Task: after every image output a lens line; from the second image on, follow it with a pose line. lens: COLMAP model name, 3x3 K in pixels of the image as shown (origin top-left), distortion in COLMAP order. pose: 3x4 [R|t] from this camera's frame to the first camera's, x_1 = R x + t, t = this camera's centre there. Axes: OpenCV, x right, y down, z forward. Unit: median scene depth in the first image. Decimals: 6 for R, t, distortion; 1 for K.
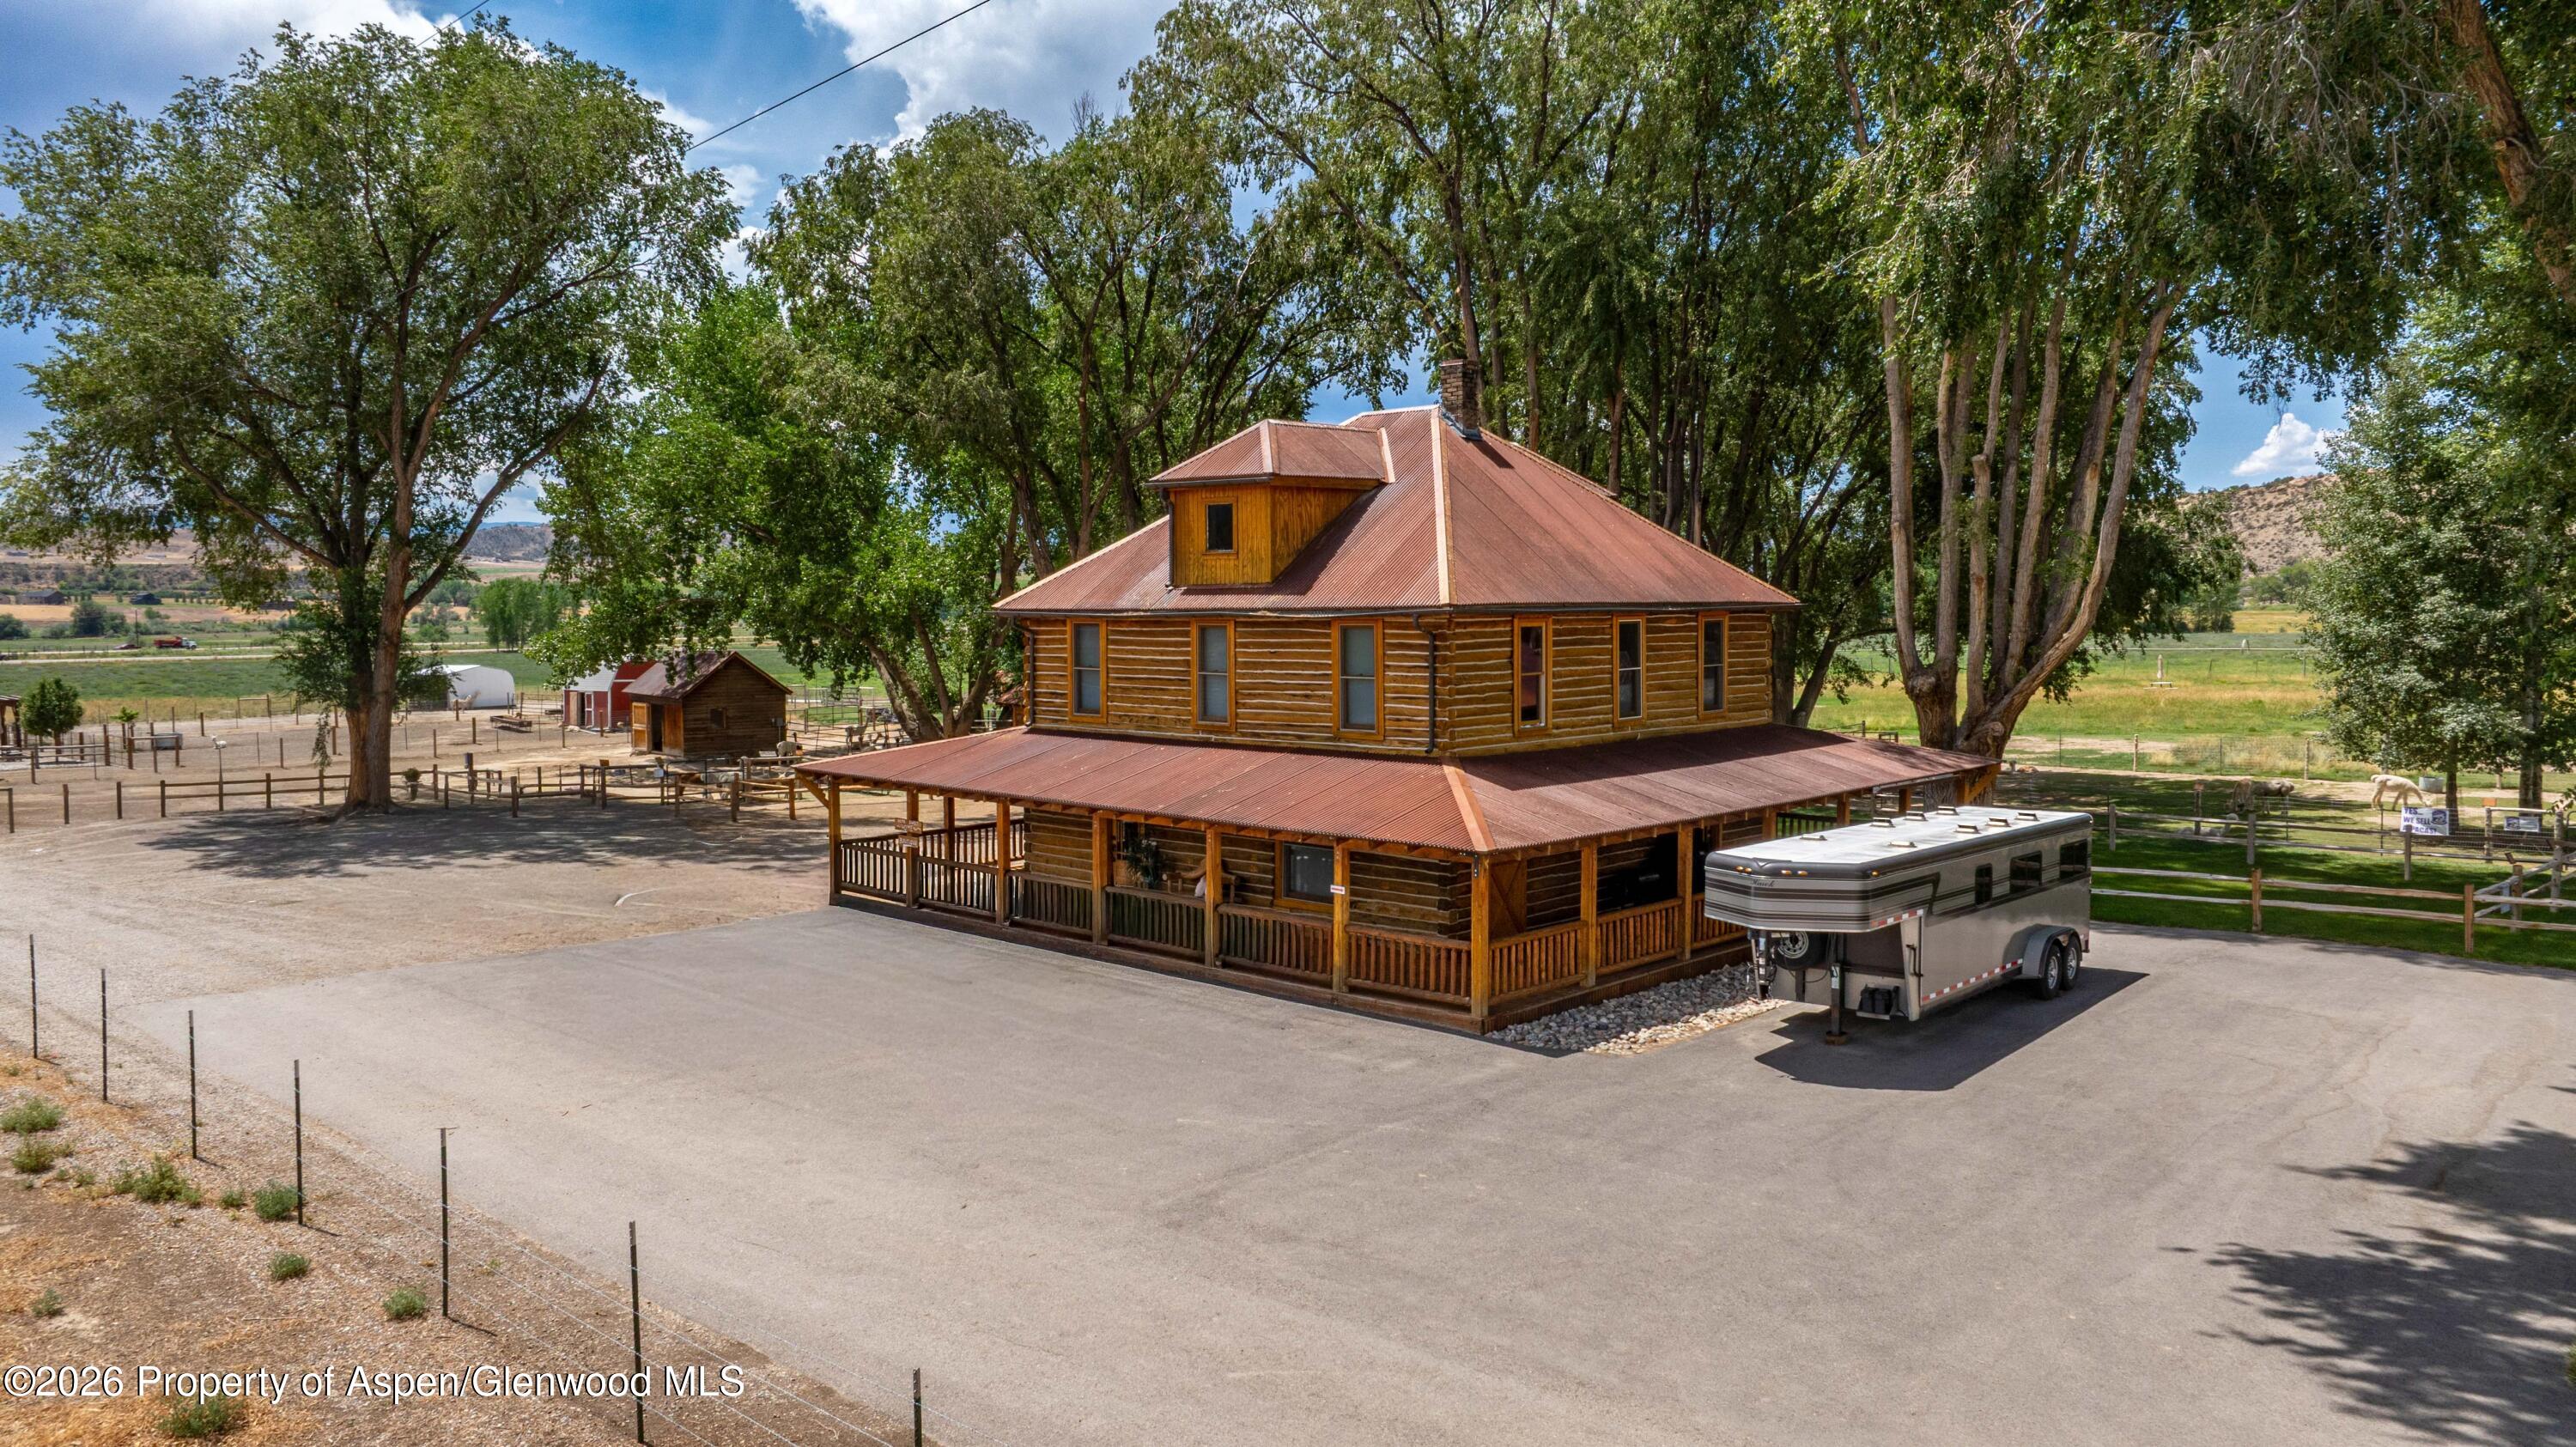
lens RADIAL K [[1776.3, 0, 1288.0], [0, 1776.3, 723.5], [0, 0, 1]] dist [-0.009706, -0.000514]
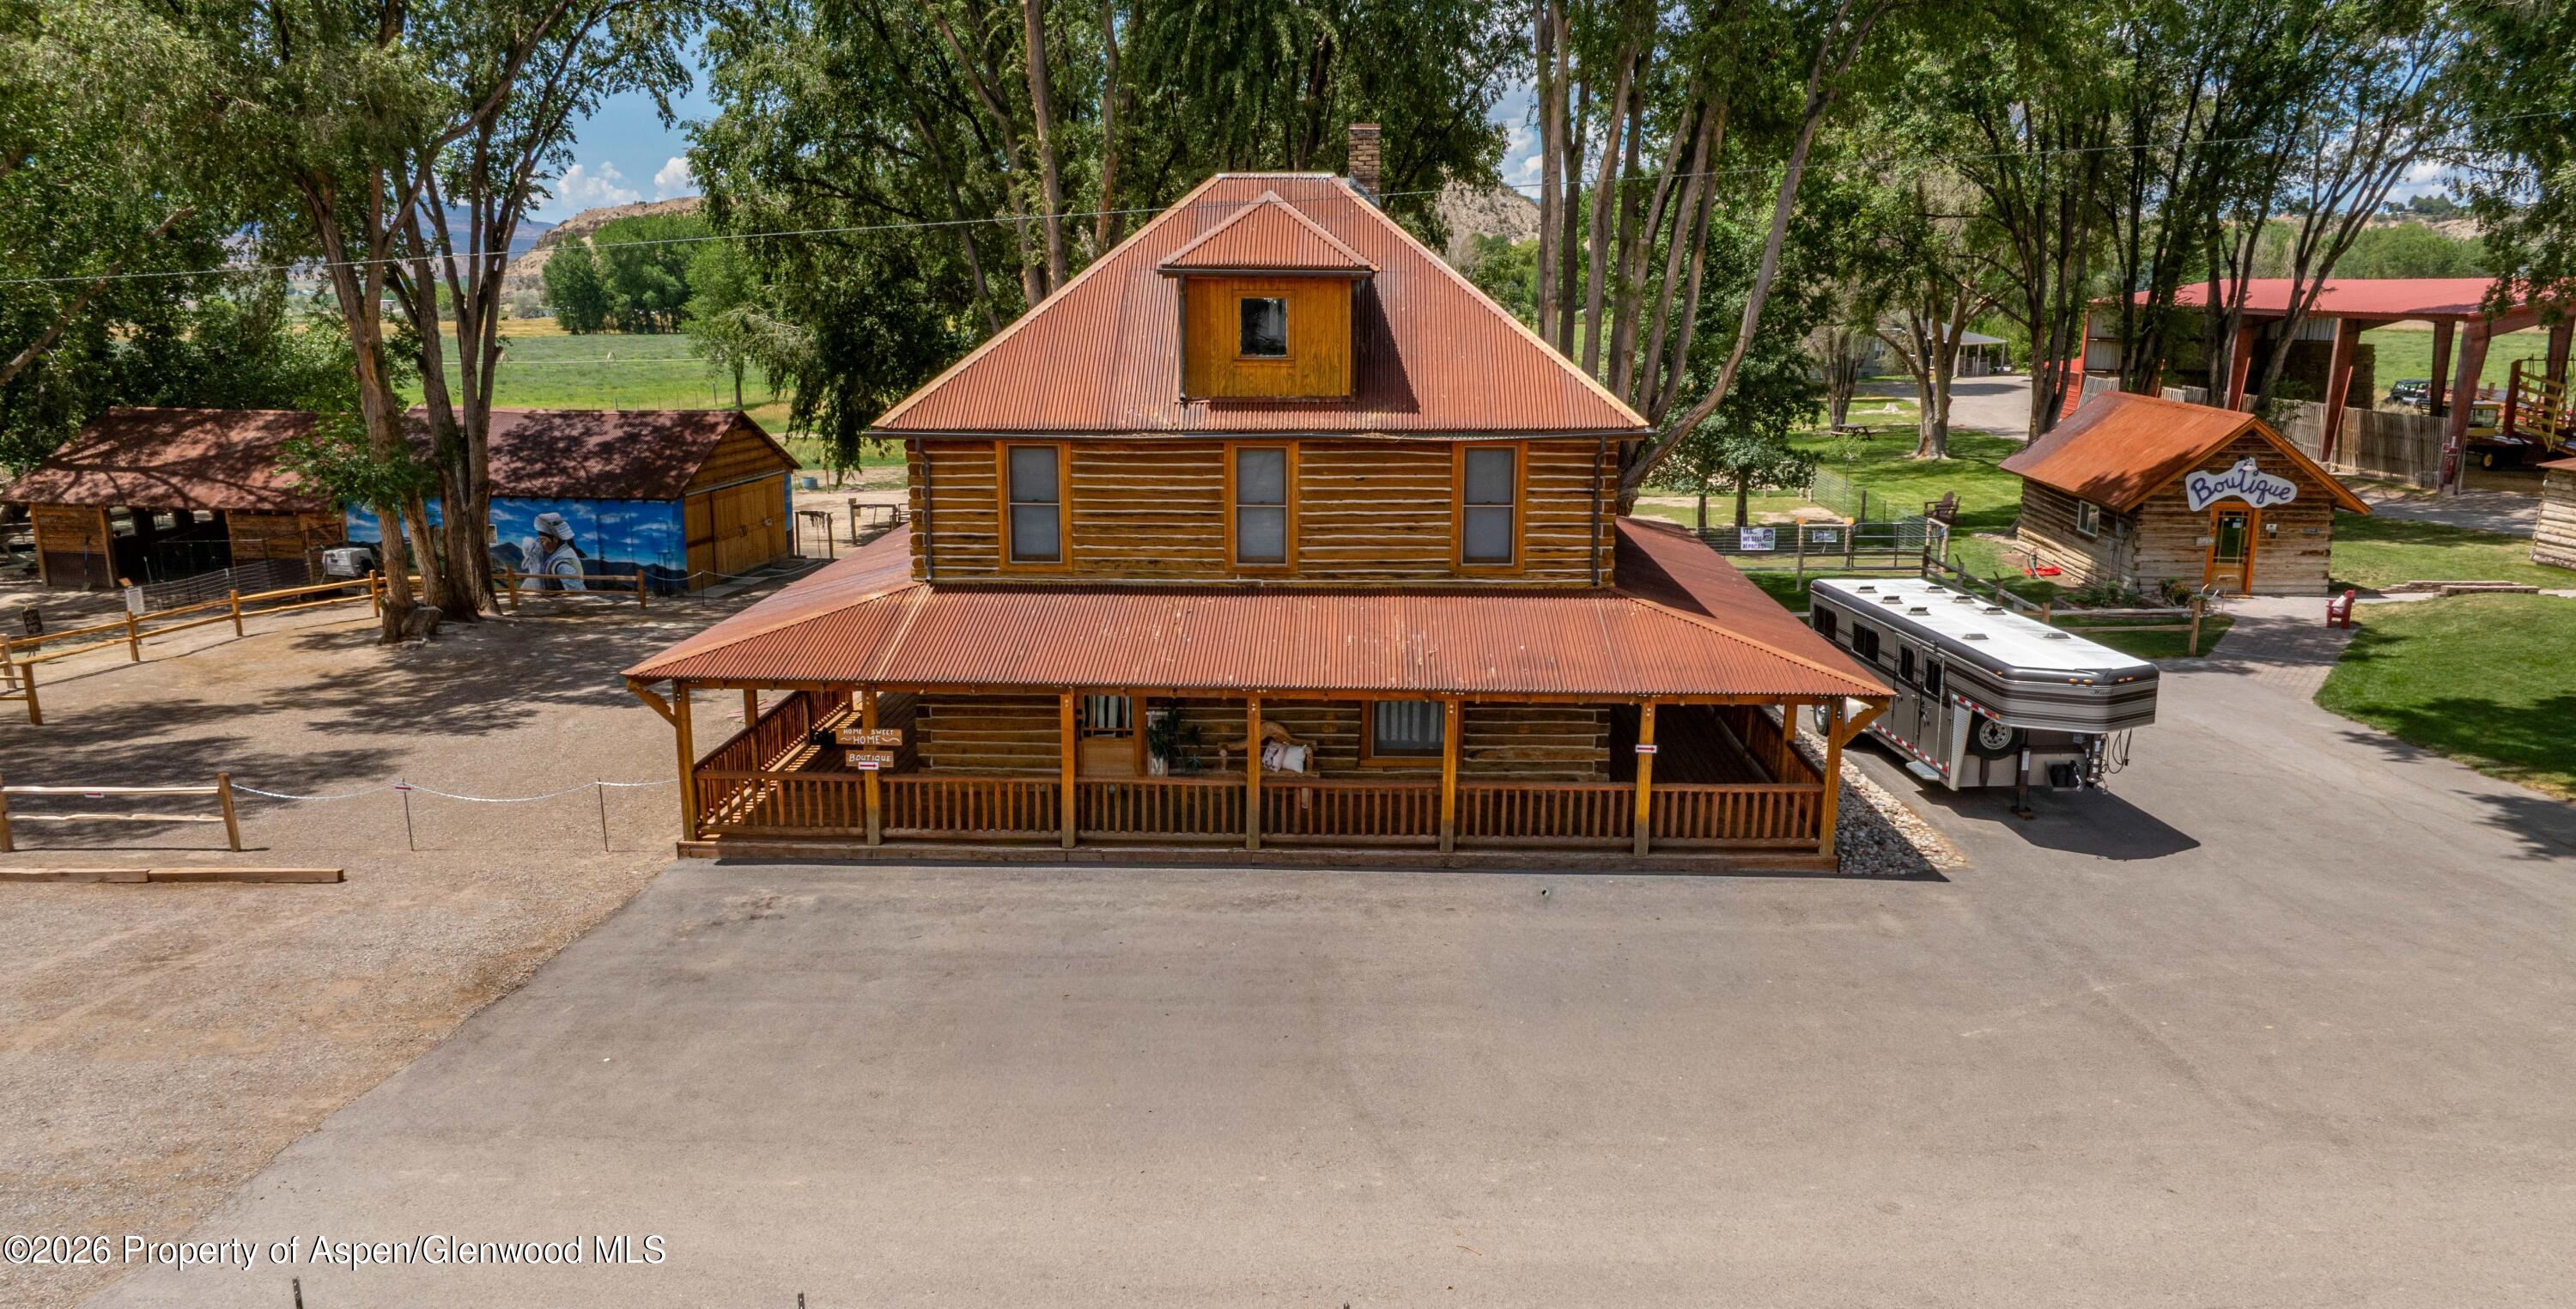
lens RADIAL K [[1795.9, 0, 1288.0], [0, 1795.9, 654.5], [0, 0, 1]] dist [0.003372, 0.002279]
pose [[0.751953, -0.116797, 0.648787, -0.617335], [0.039275, 0.990369, 0.132769, -0.074016], [-0.658045, -0.074355, 0.749298, 0.374194]]
